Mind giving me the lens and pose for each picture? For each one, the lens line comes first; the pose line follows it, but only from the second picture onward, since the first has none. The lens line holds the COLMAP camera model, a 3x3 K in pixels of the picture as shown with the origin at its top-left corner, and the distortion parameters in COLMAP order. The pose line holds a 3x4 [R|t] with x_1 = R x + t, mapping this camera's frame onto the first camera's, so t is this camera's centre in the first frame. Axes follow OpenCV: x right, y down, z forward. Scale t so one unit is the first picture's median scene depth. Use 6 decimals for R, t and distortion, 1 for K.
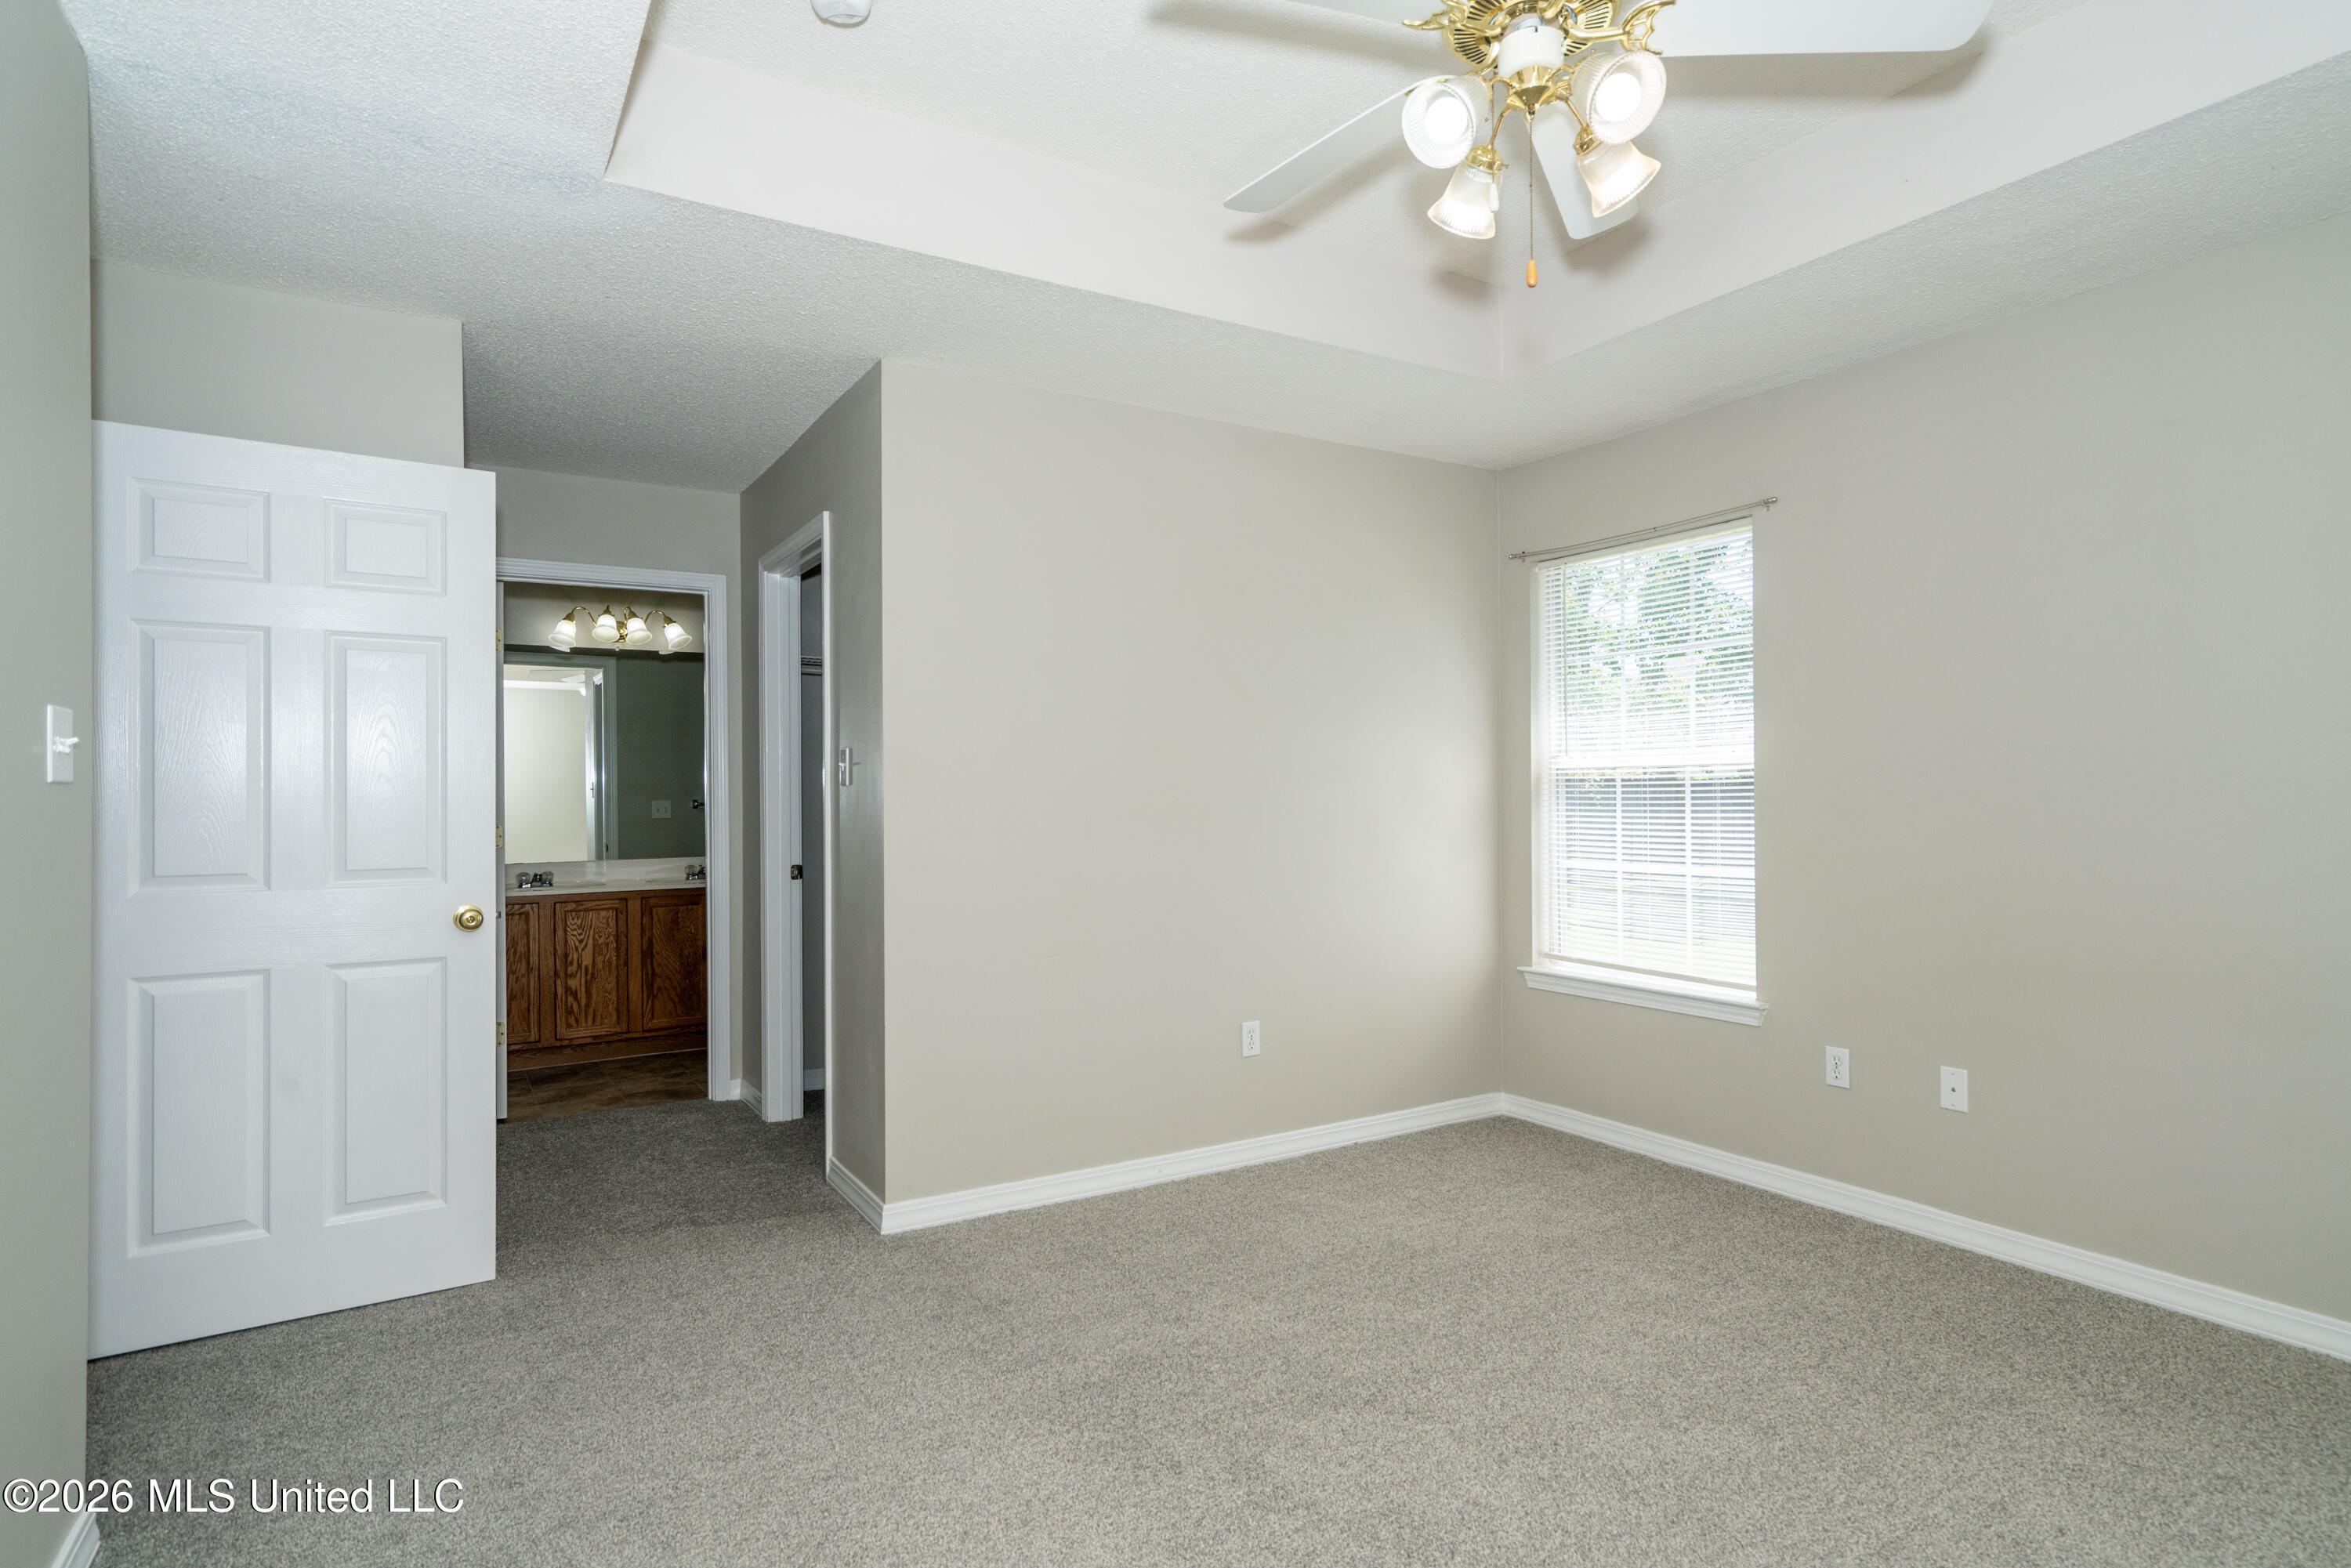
lens RADIAL K [[1245.8, 0, 1175.5], [0, 1245.8, 784.0], [0, 0, 1]] dist [0.004485, 0.001275]
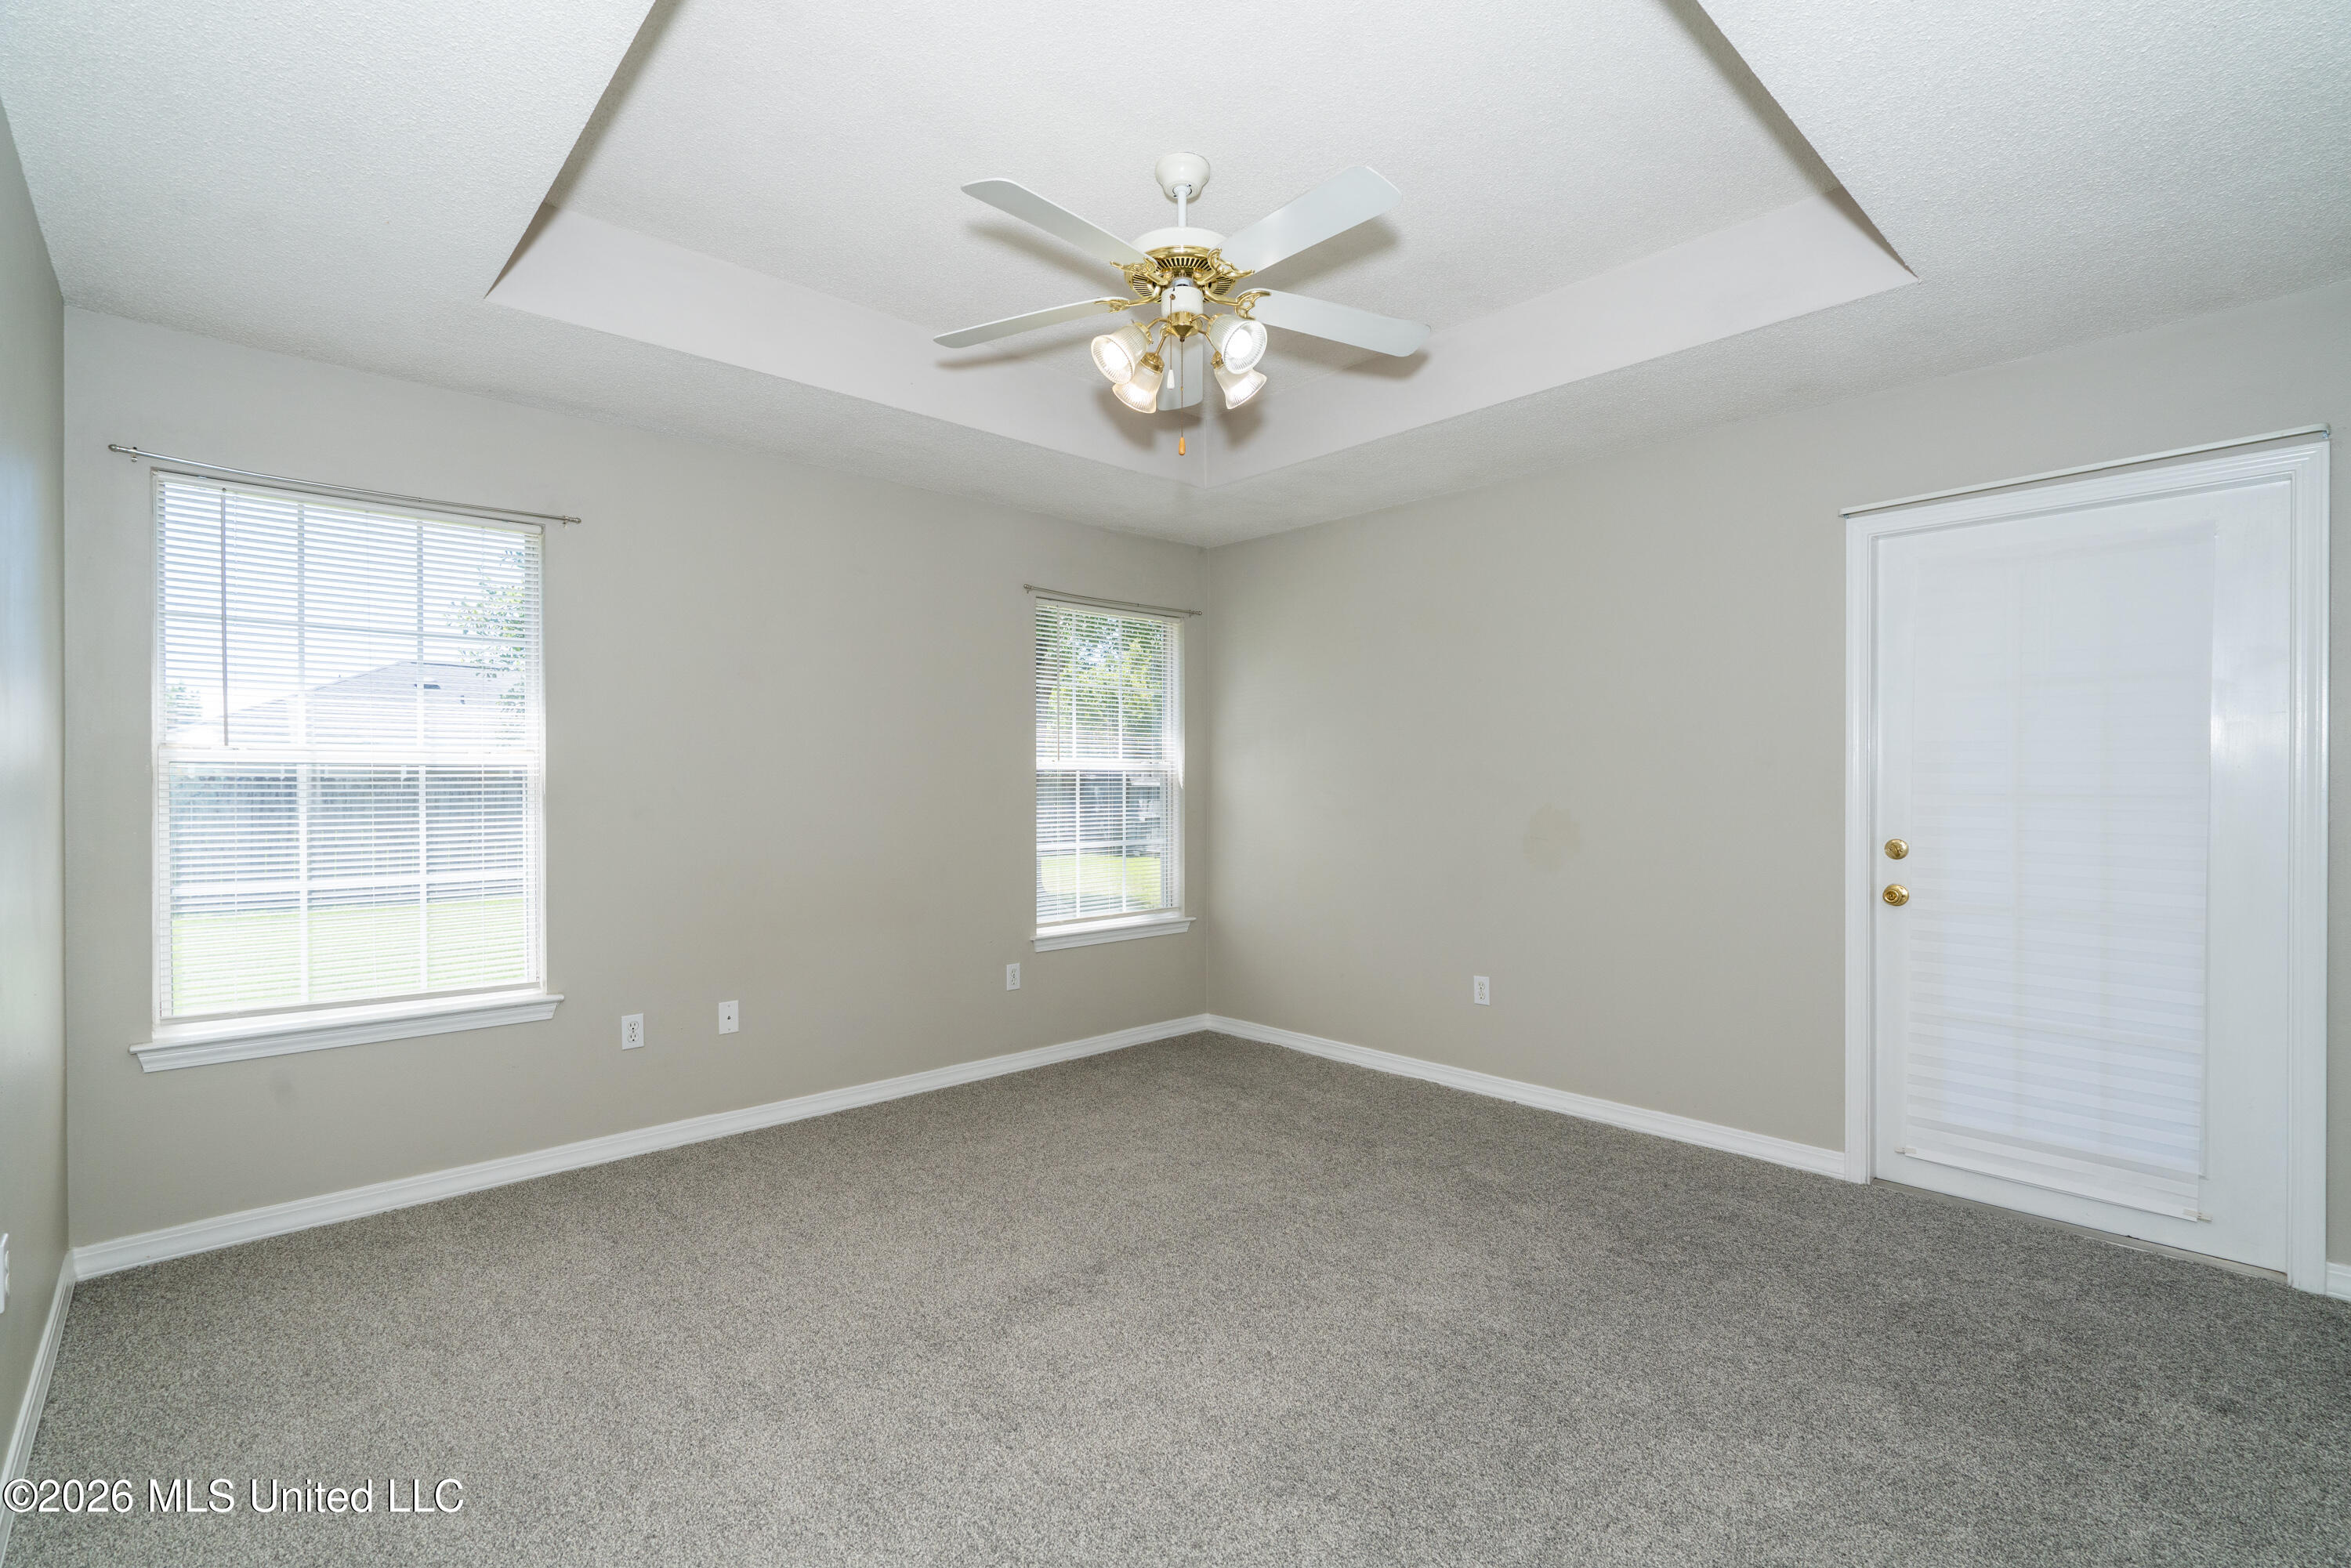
lens RADIAL K [[1055.8, 0, 1181.9], [0, 1055.8, 791.6], [0, 0, 1]] dist [-0.002091, 0.000268]
pose [[-0.209799, 0.007427, 0.977716, -0.502558], [-0.002403, 0.999964, -0.008112, 0.010787], [-0.977742, -0.004052, -0.209773, 0.668997]]
